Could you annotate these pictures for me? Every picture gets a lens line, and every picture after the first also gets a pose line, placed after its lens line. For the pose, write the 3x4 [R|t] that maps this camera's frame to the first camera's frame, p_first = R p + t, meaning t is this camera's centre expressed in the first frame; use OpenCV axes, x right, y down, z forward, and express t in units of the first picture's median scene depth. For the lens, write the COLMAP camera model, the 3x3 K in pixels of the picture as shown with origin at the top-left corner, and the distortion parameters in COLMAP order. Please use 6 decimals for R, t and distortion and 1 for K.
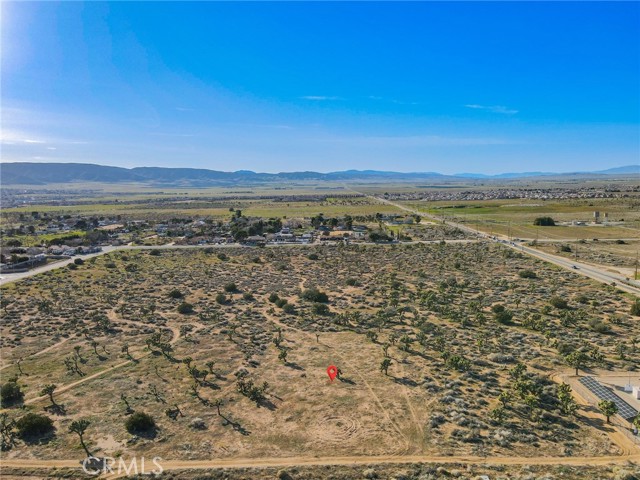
lens RADIAL K [[474.5, 0, 320.0], [0, 474.5, 240.0], [0, 0, 1]] dist [0.008644, 0.008507]
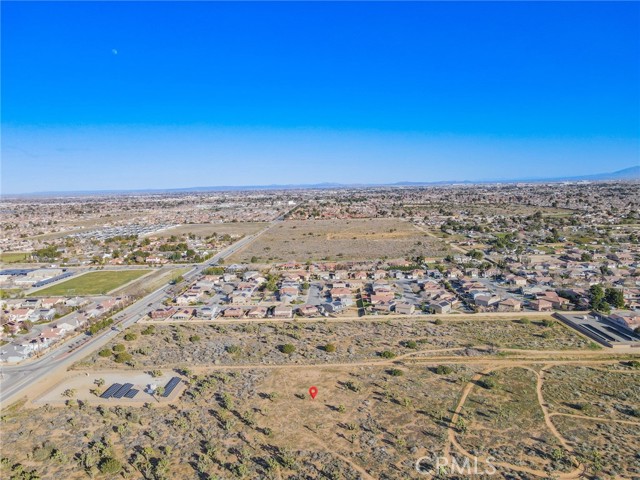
lens RADIAL K [[467.3, 0, 320.0], [0, 467.3, 240.0], [0, 0, 1]] dist [0.003269, 0.027212]
pose [[-0.998945, 0.045741, 0.004068, -0.038900], [0.045431, 0.971471, 0.232765, -0.498717], [0.006695, 0.232704, -0.972524, 1.999023]]
